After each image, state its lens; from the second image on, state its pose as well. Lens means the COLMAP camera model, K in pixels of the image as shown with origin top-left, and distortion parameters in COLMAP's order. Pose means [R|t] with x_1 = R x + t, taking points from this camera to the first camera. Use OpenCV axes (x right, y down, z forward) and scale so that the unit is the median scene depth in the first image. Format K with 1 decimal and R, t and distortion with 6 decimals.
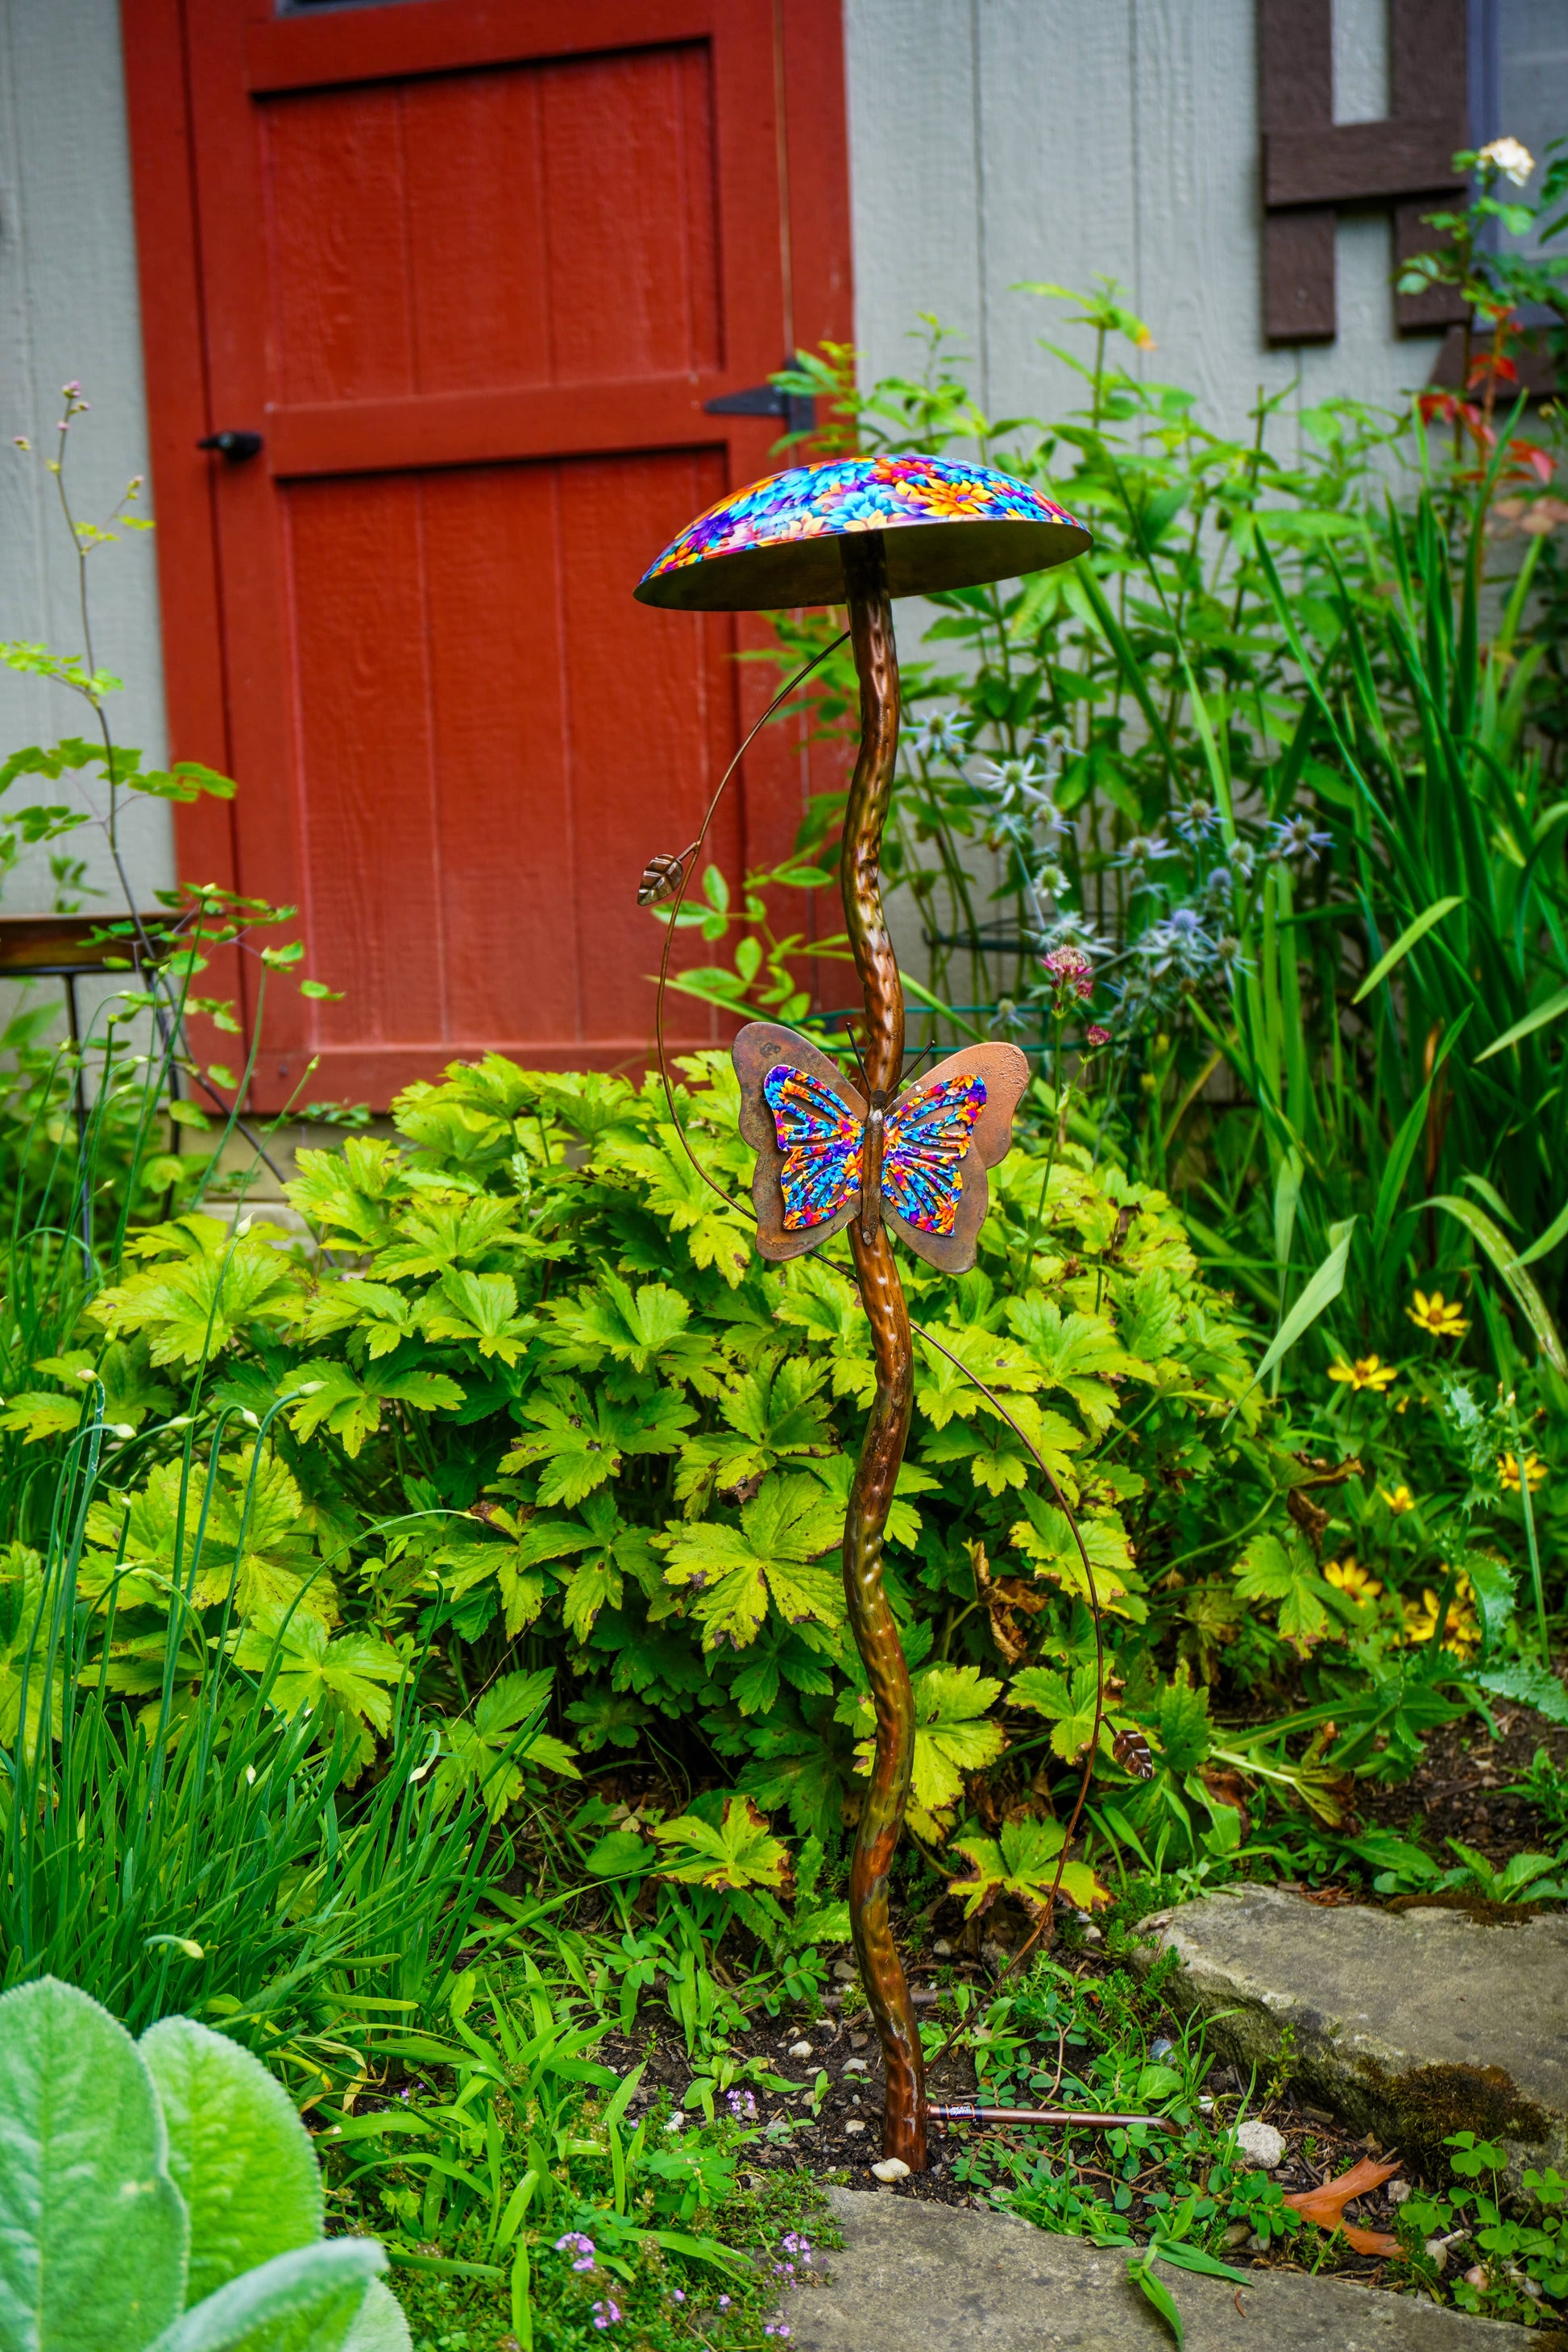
lens RADIAL K [[2672.1, 0, 806.9], [0, 2672.1, 1207.6], [0, 0, 1]] dist [-0.013699, 0.000000]
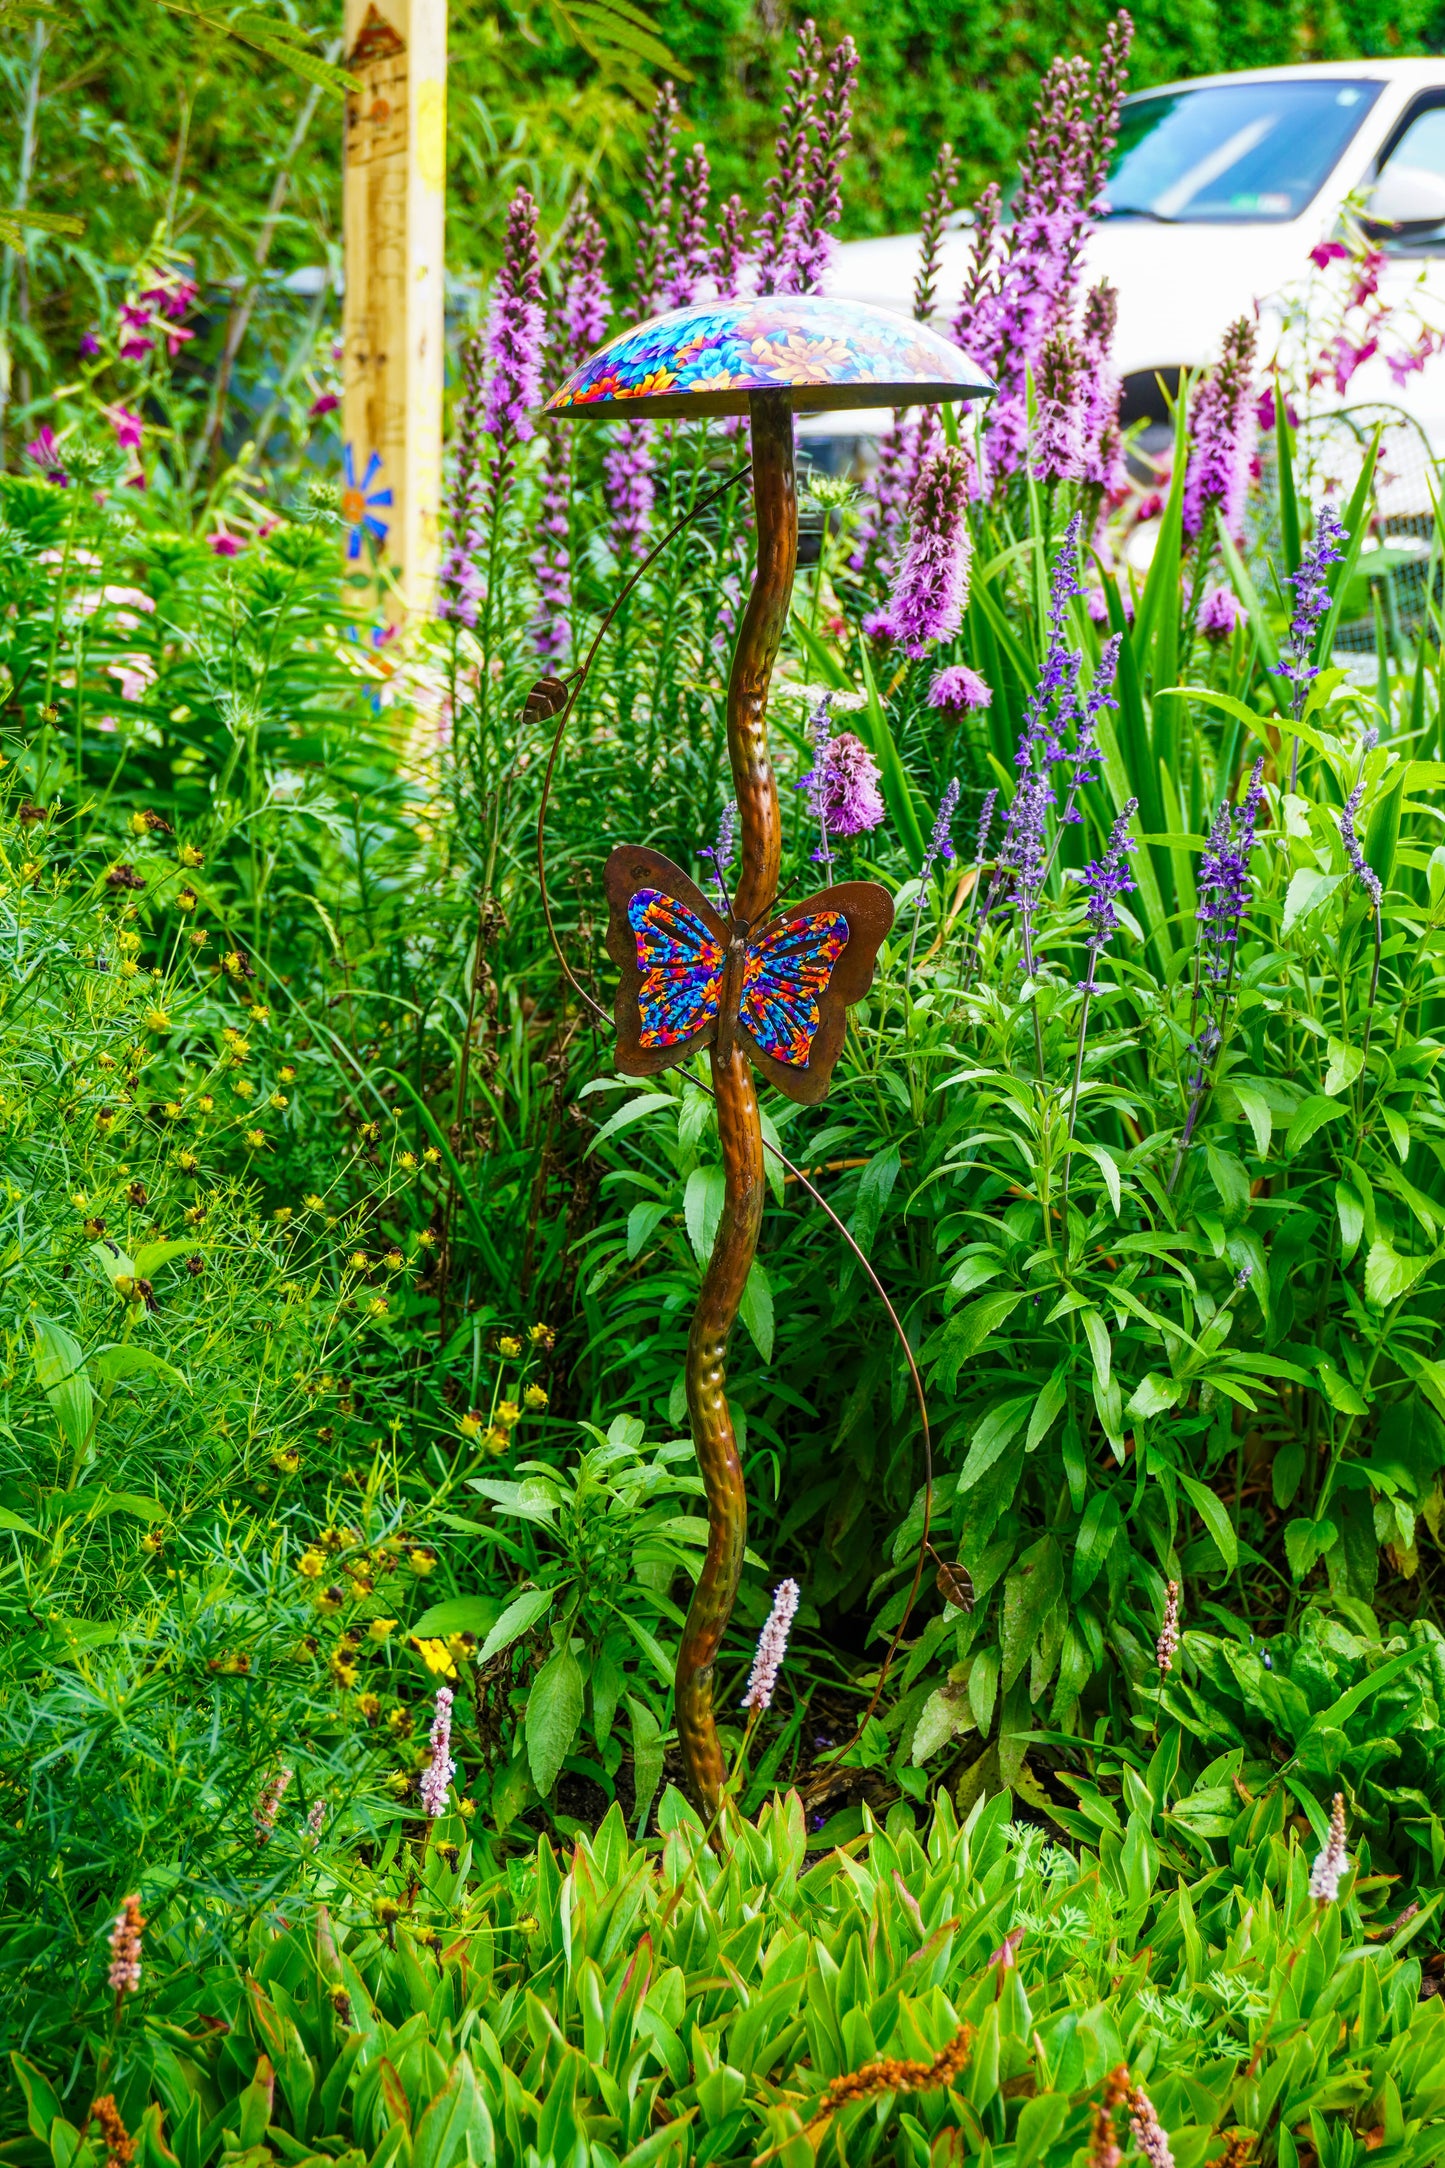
lens RADIAL K [[3193.7, 0, 725.6], [0, 3193.7, 1091.2], [0, 0, 1]] dist [0.067367, 0.000000]
pose [[0.964901, 0.101975, -0.242006, 0.272152], [-0.082440, 0.992565, 0.089545, -0.074070], [0.249338, -0.066451, 0.966134, -0.161219]]
